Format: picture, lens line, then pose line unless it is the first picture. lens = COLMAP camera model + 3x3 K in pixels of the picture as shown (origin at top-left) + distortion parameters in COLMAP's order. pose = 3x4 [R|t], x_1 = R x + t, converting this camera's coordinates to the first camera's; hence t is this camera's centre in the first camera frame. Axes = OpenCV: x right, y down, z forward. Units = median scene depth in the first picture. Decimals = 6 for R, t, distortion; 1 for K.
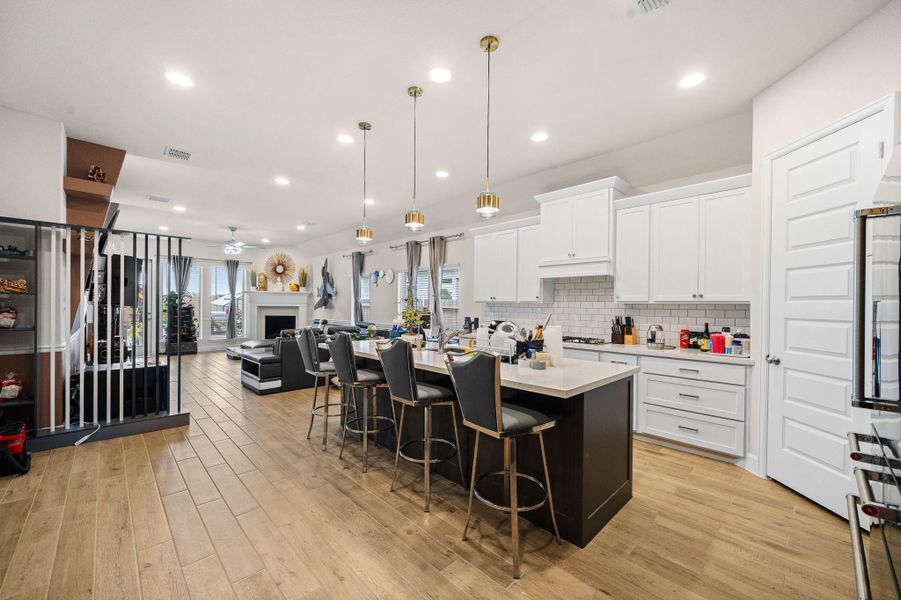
lens RADIAL K [[352.8, 0, 443.0], [0, 352.8, 303.6], [0, 0, 1]] dist [-0.009607, 0.000551]
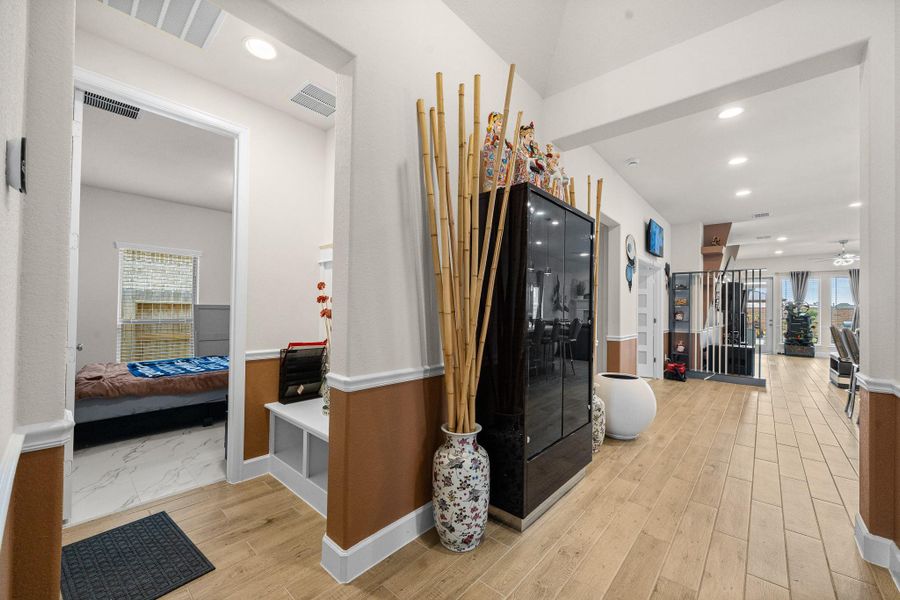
lens RADIAL K [[352.4, 0, 455.8], [0, 352.4, 312.8], [0, 0, 1]] dist [-0.009607, 0.000551]
pose [[0.079587, 0.000553, -0.996828, 0.726932], [-0.008712, 0.999962, -0.000140, 0.025151], [0.996790, 0.008695, 0.079589, -0.507458]]
